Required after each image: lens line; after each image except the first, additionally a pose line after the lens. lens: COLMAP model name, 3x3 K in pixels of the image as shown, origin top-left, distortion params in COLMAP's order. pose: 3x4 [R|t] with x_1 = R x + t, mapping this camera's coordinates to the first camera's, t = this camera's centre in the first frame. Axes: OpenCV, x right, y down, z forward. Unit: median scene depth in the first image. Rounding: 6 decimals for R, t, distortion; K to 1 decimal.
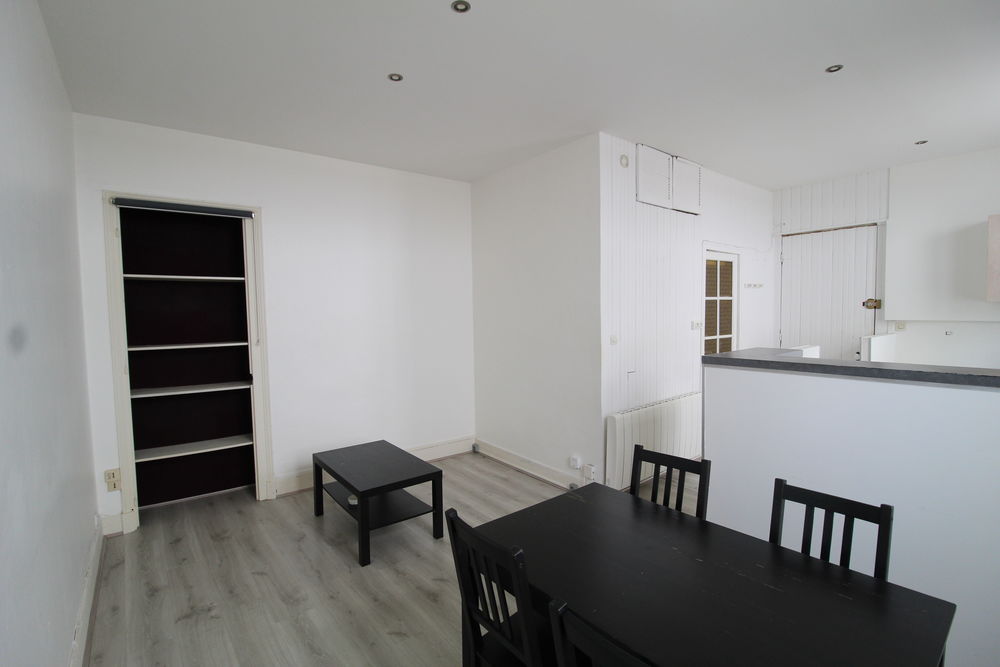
lens RADIAL K [[463.0, 0, 503.2], [0, 463.0, 336.4], [0, 0, 1]] dist [-0.001494, -0.010476]
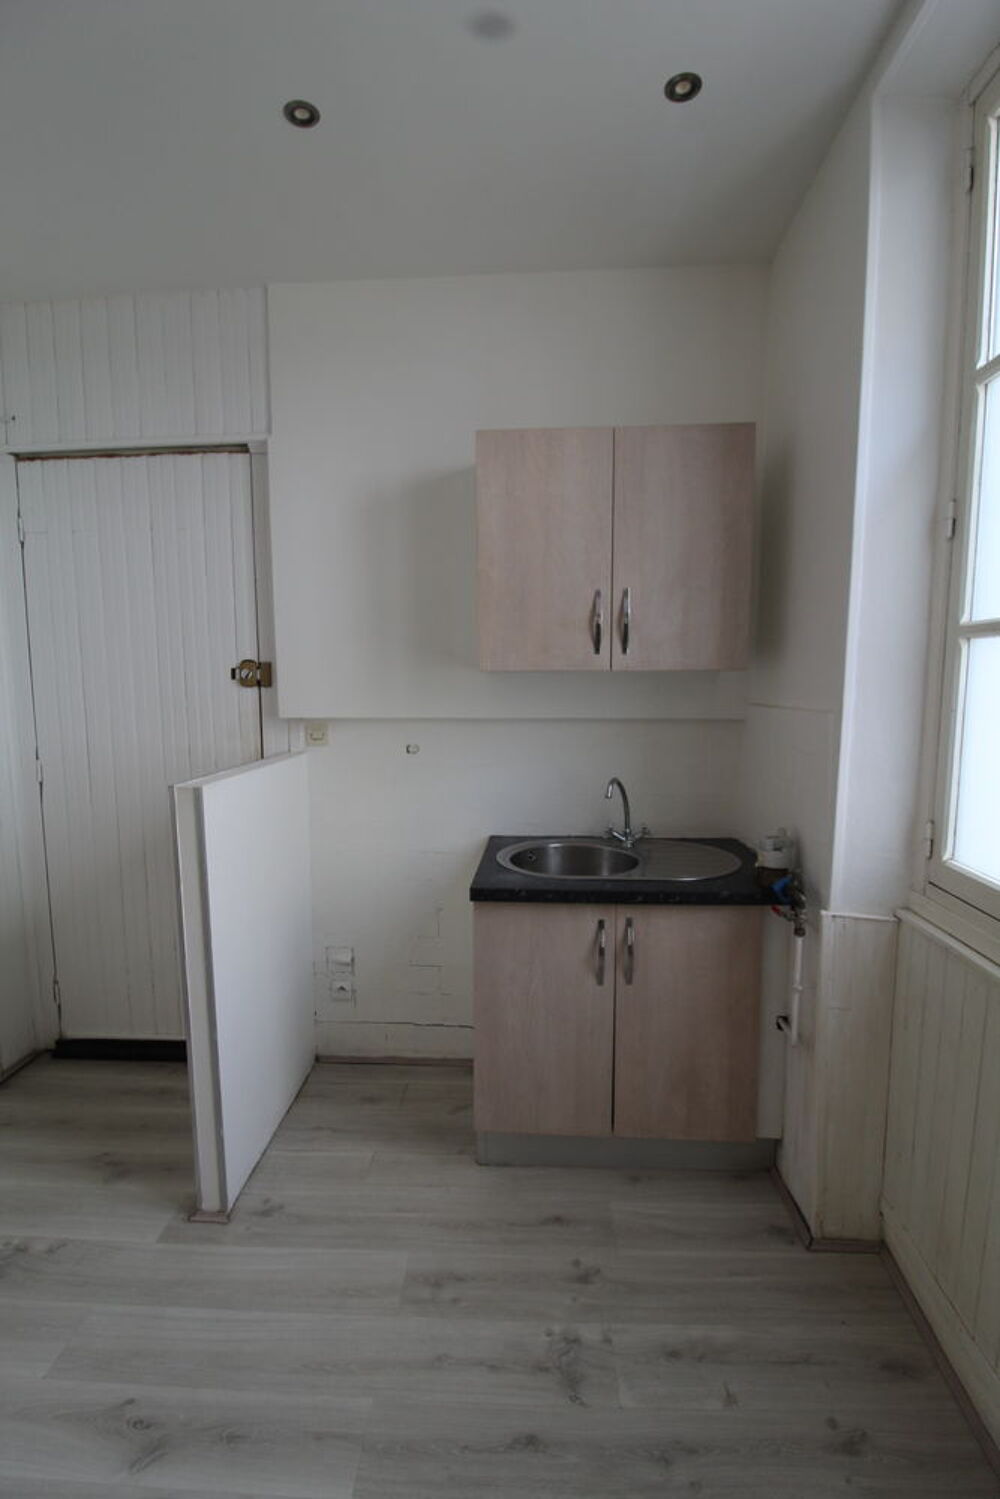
lens RADIAL K [[694.0, 0, 493.2], [0, 694.0, 753.8], [0, 0, 1]] dist [-0.001494, -0.010476]
pose [[0.670281, -0.065163, 0.739241, 0.654351], [0.036407, 0.997825, 0.054947, -0.038659], [-0.741213, -0.009916, 0.671196, 0.617103]]
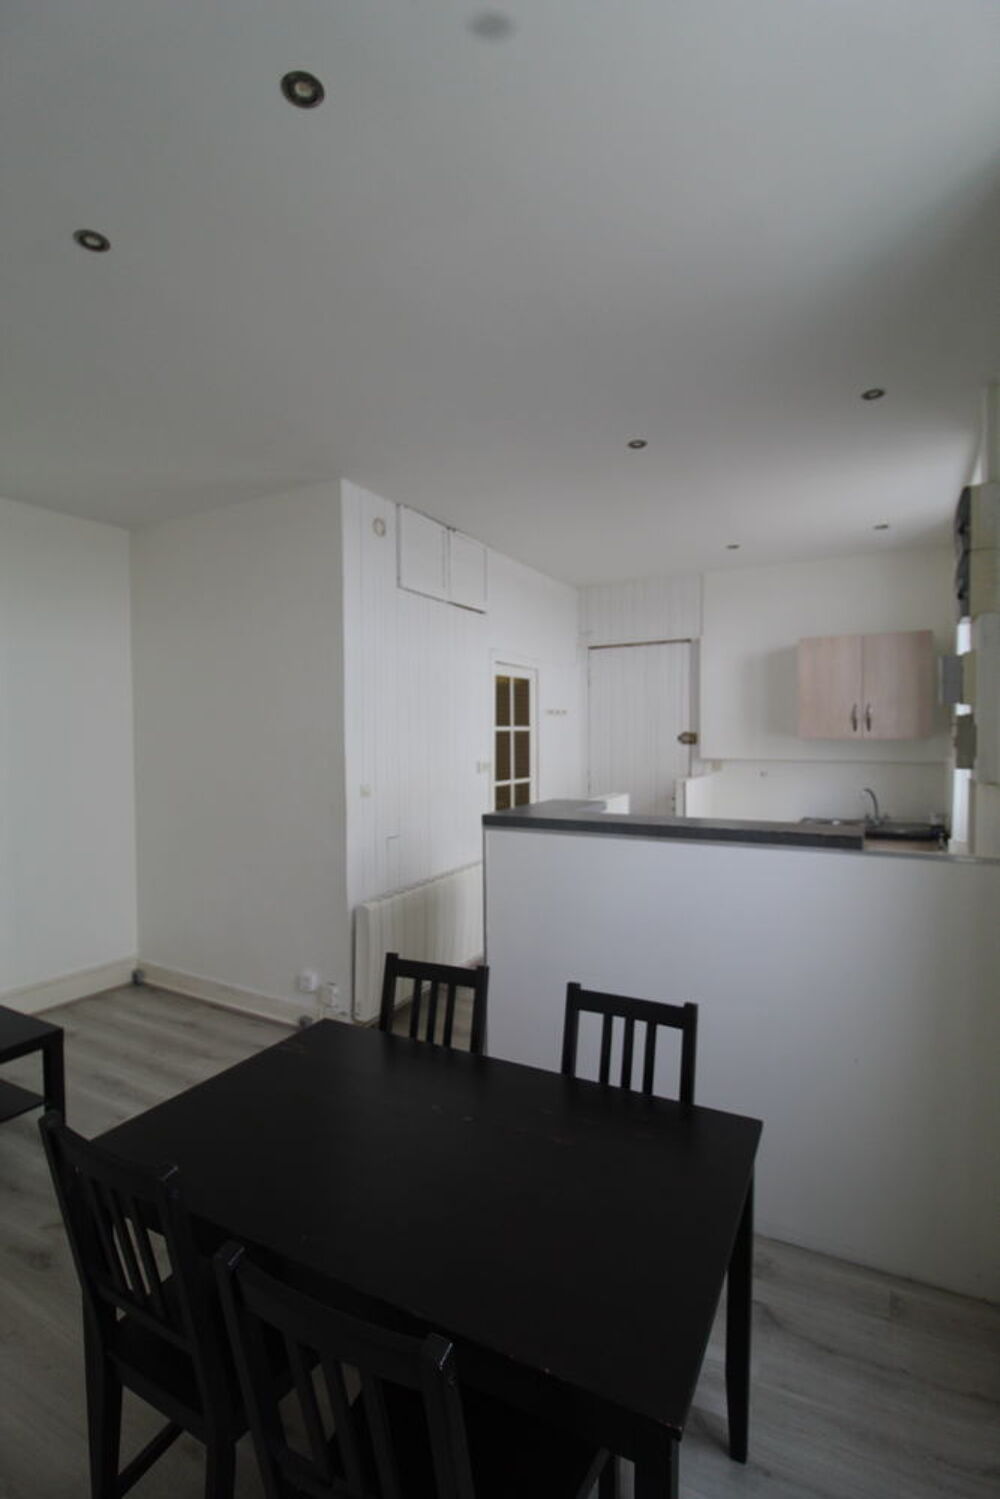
lens RADIAL K [[694.0, 0, 493.2], [0, 694.0, 753.8], [0, 0, 1]] dist [-0.001494, -0.010476]
pose [[0.925360, 0.000767, 0.379088, 0.029822], [0.011543, 0.999477, -0.030200, -0.013234], [-0.378913, 0.032322, 0.924868, 0.004449]]
